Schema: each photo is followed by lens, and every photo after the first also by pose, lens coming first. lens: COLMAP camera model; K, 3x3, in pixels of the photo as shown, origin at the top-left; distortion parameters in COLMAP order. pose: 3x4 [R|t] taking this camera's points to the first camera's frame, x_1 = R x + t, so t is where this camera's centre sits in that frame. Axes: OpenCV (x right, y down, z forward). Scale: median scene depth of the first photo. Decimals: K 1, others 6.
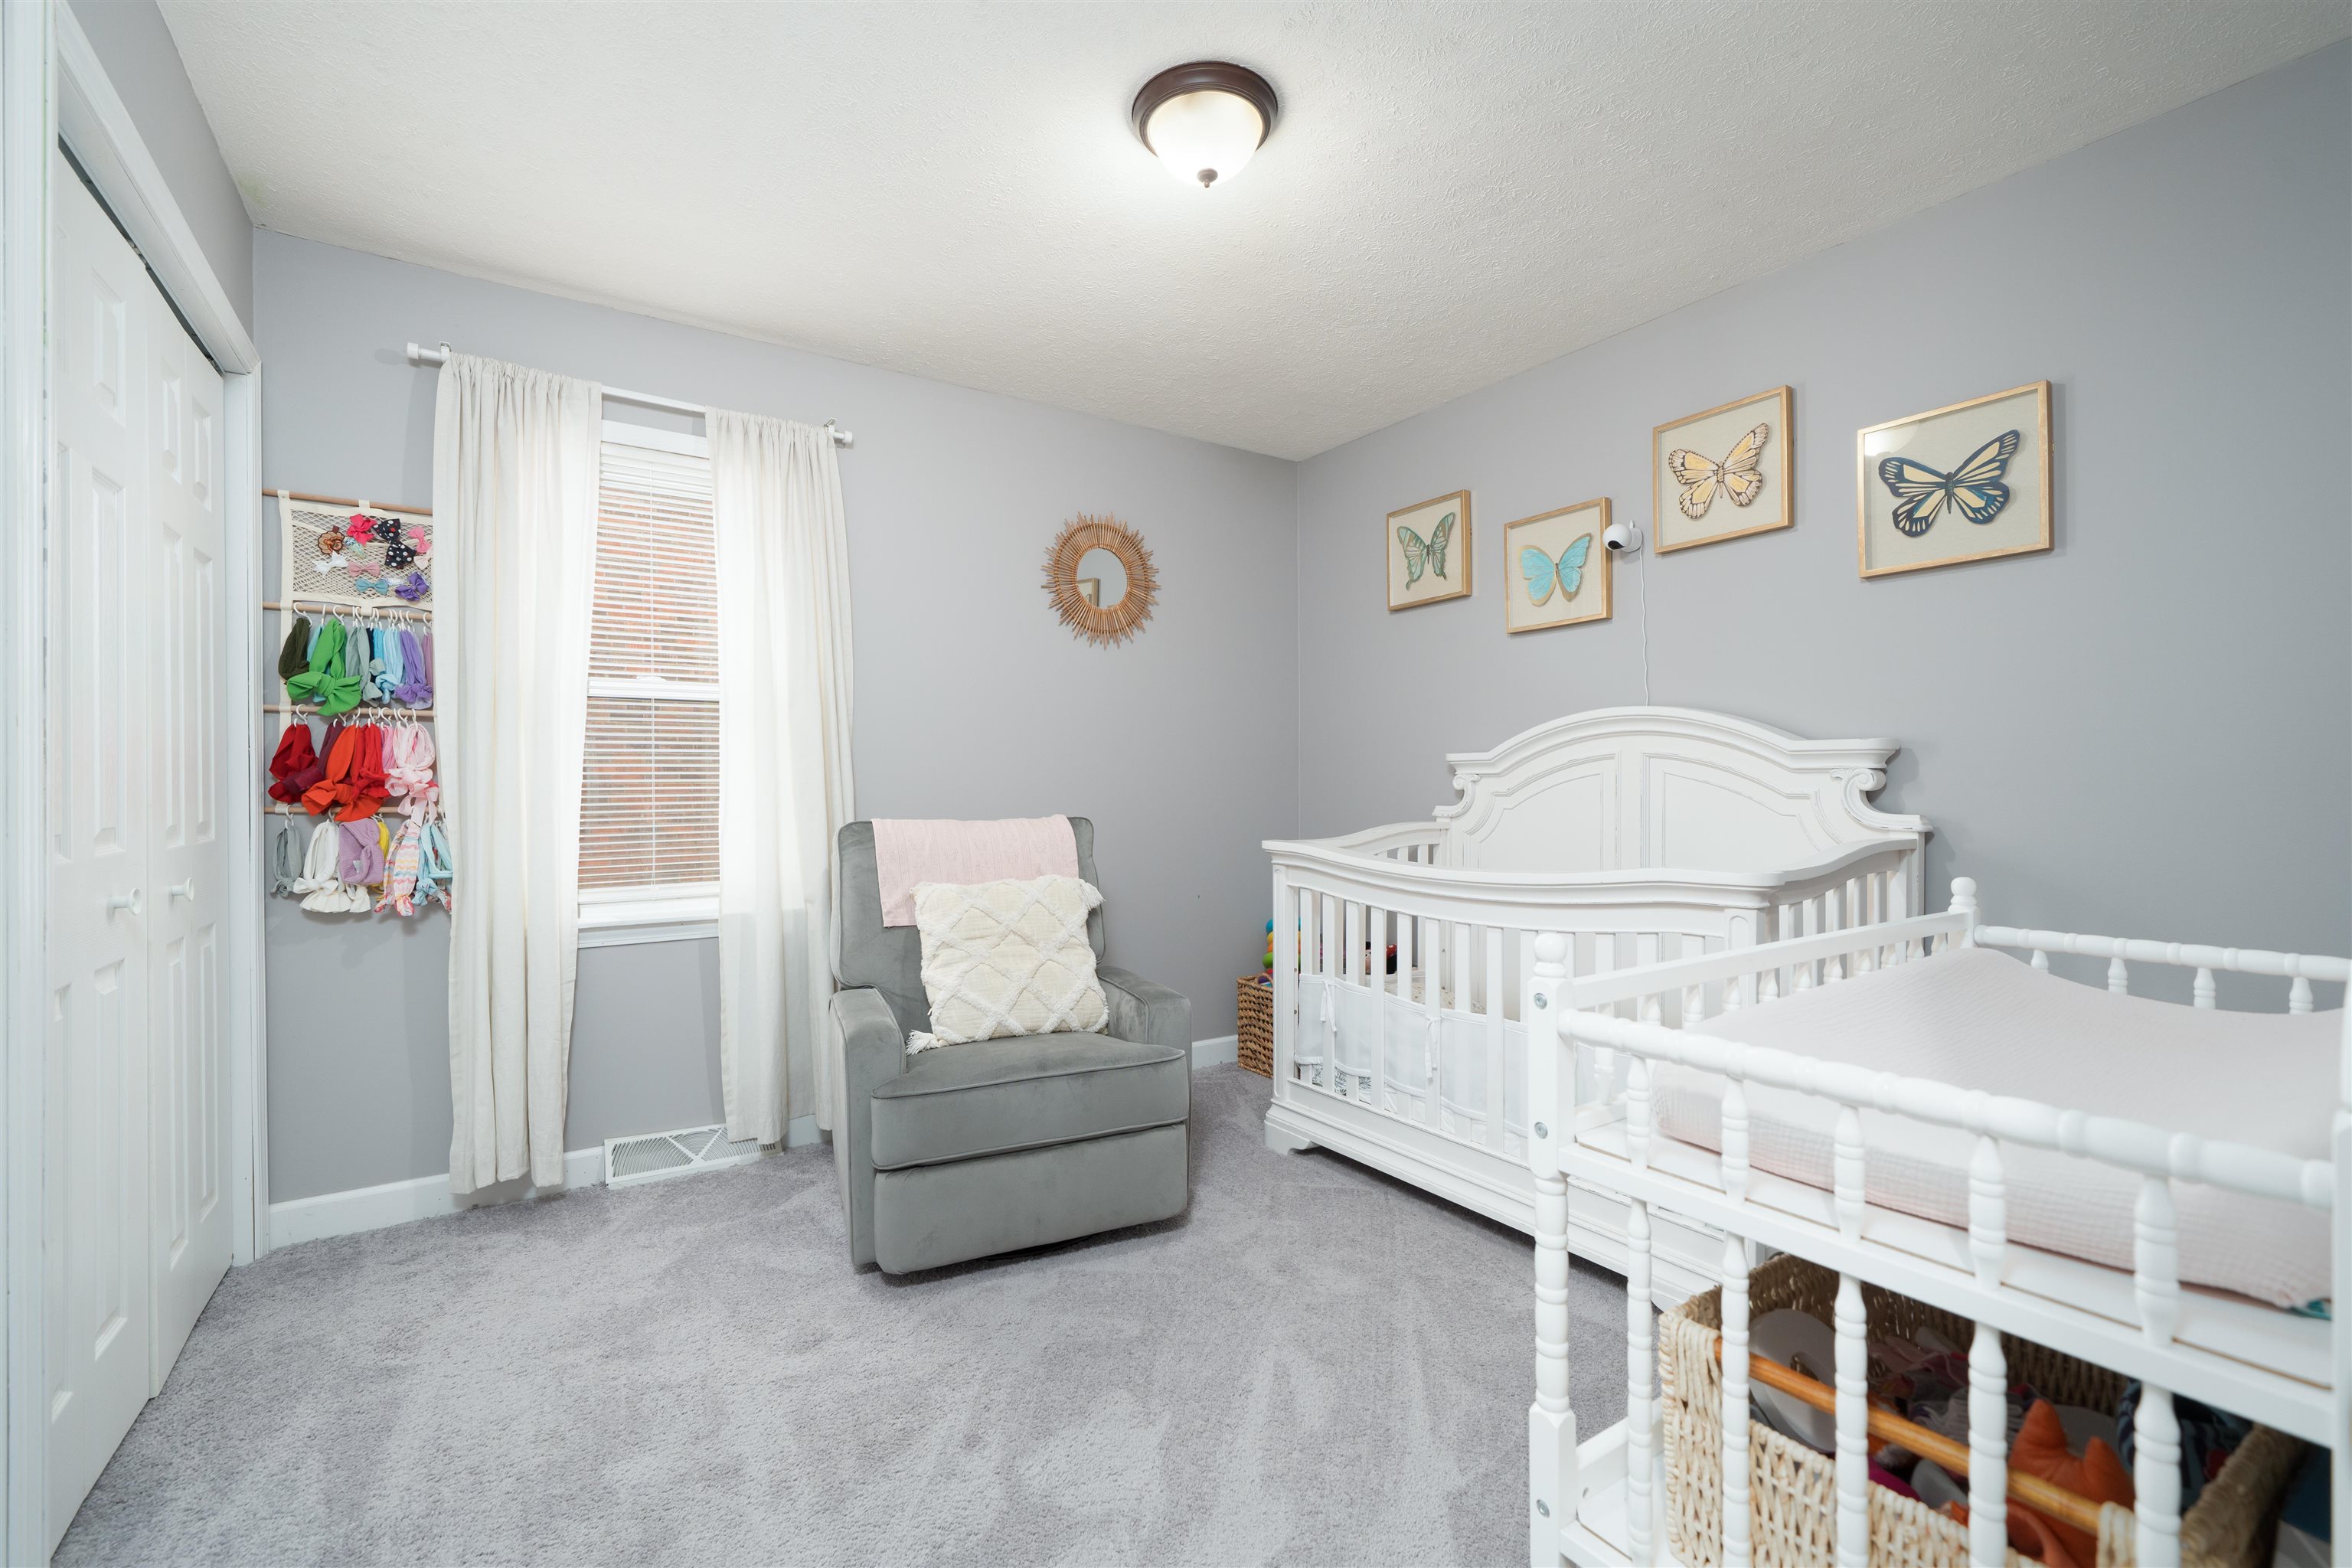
lens RADIAL K [[1026.2, 0, 1153.7], [0, 1026.2, 788.0], [0, 0, 1]] dist [-0.001842, 0.000404]
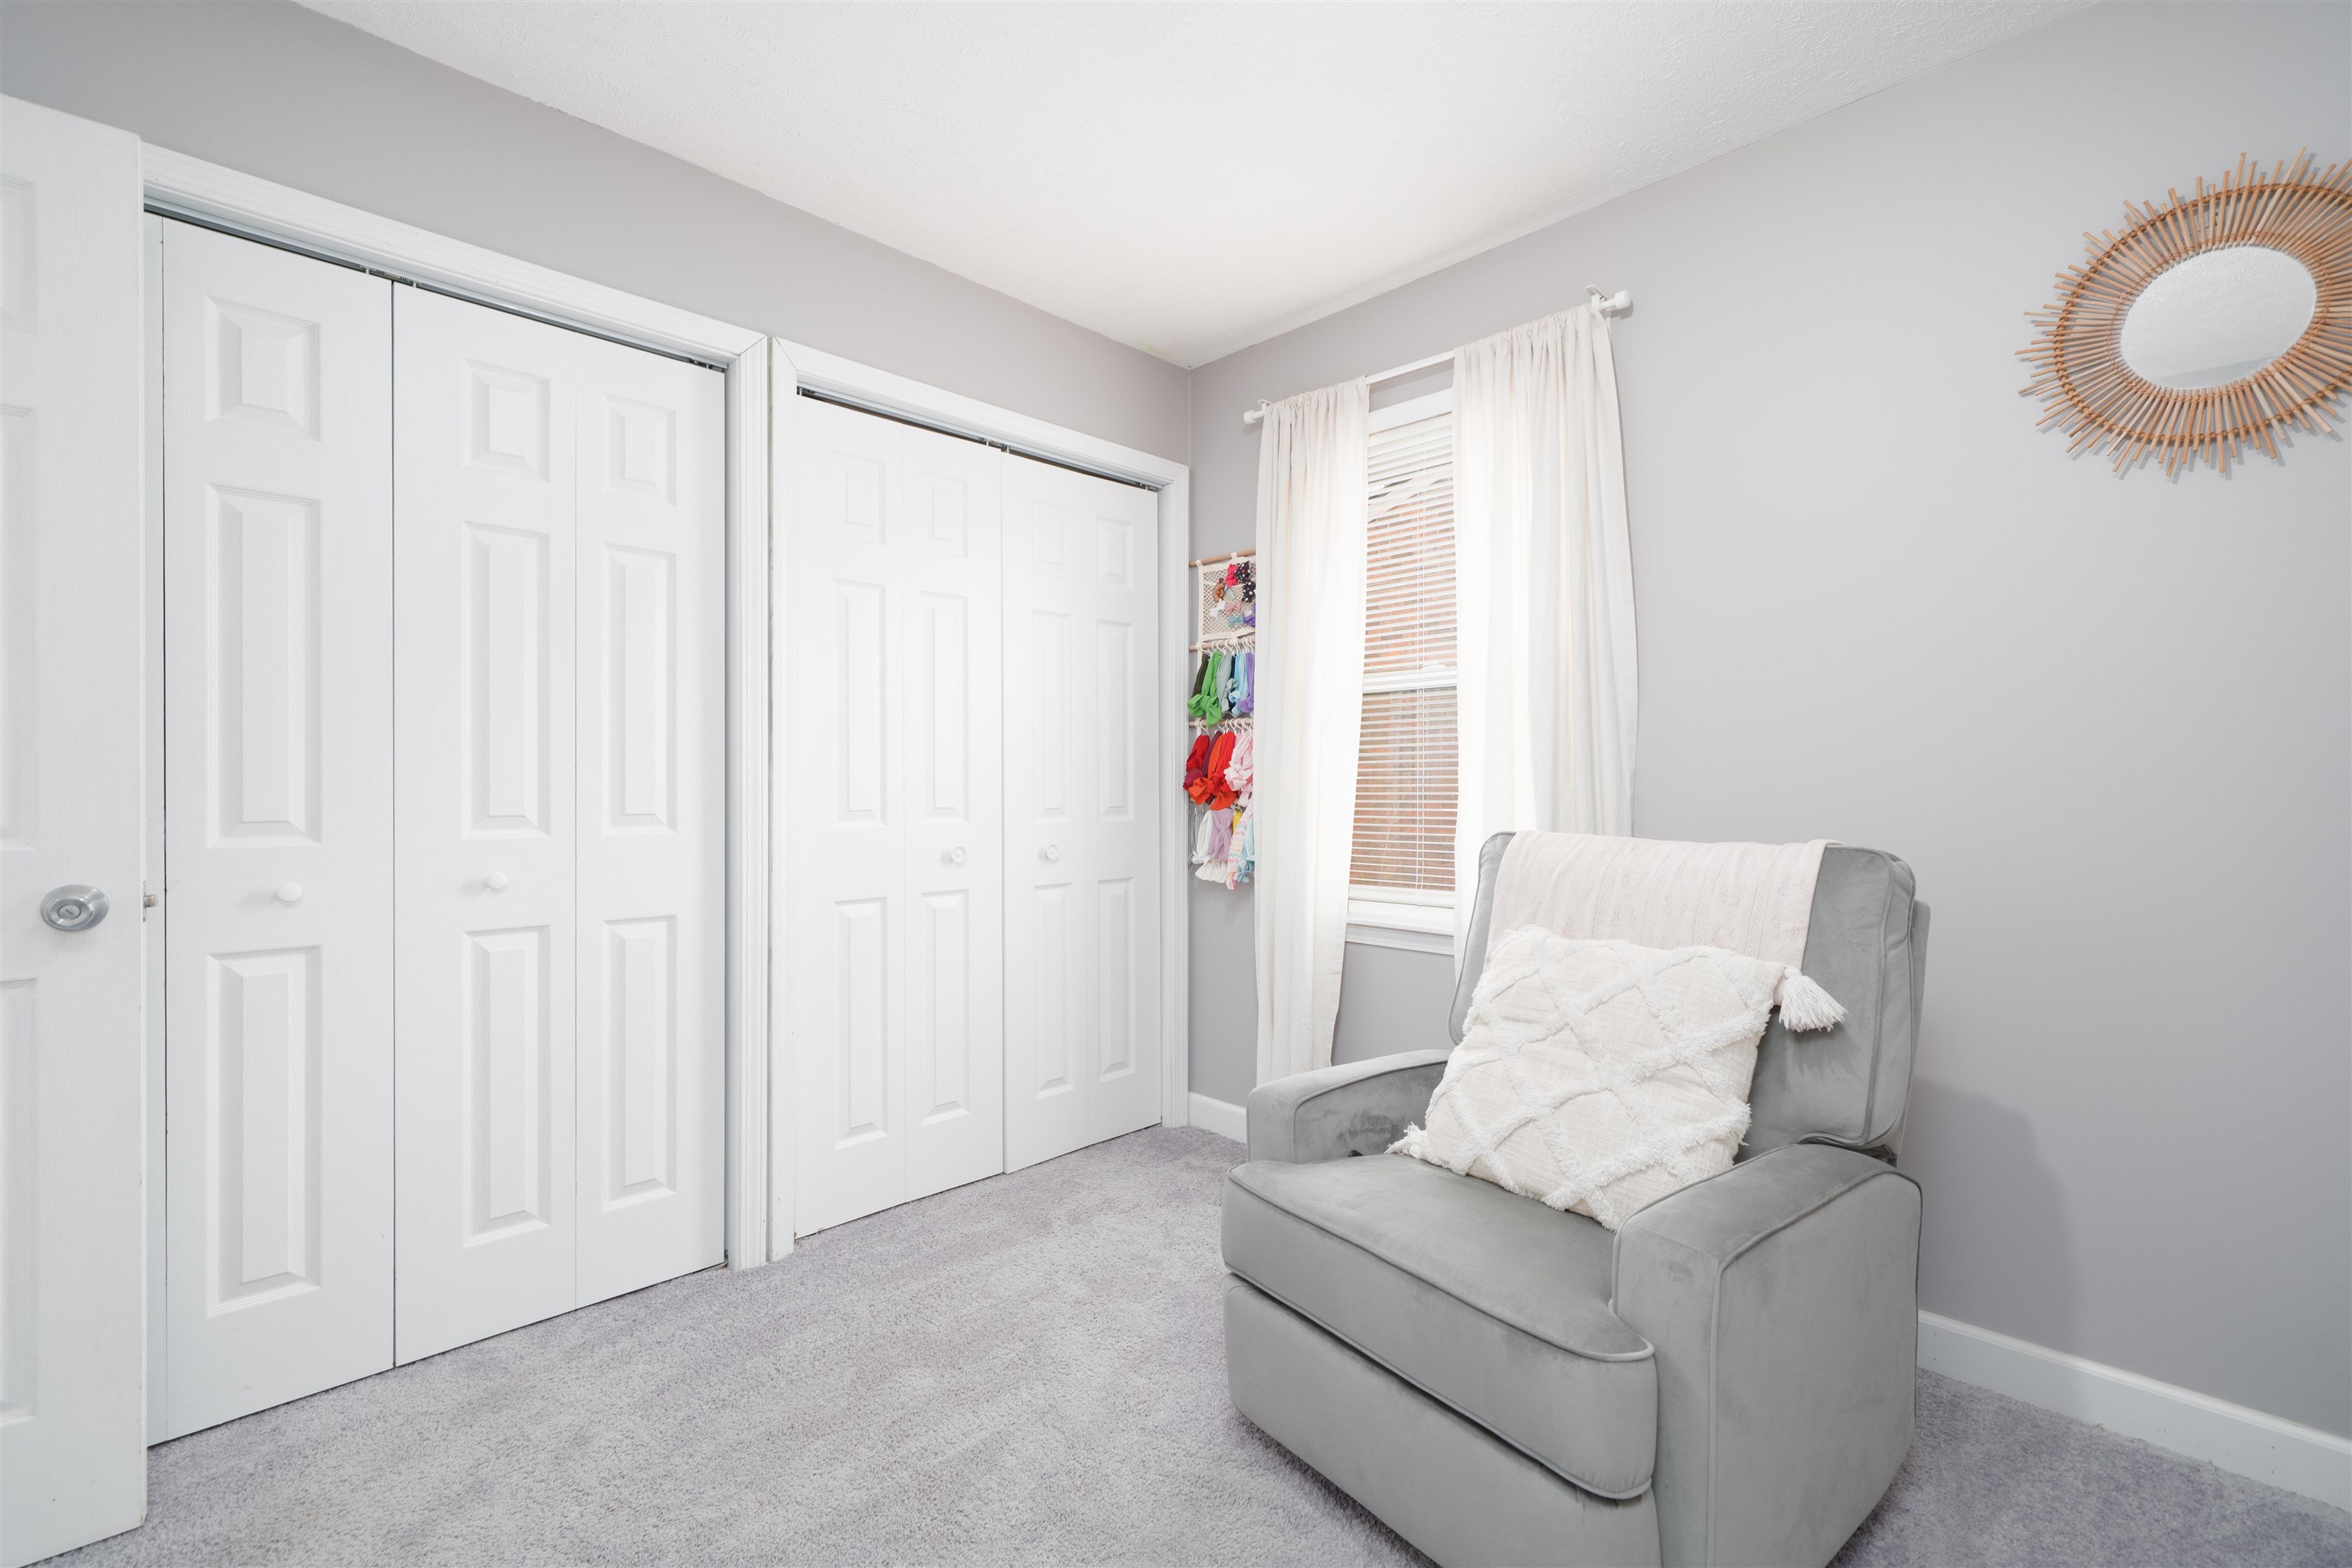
lens RADIAL K [[1026.2, 0, 1169.8], [0, 1026.2, 779.4], [0, 0, 1]] dist [-0.001842, 0.000404]
pose [[0.186211, 0.001521, -0.982509, 0.432151], [-0.001485, 0.999998, 0.001267, -0.006618], [0.982509, 0.001223, 0.186213, 0.679303]]
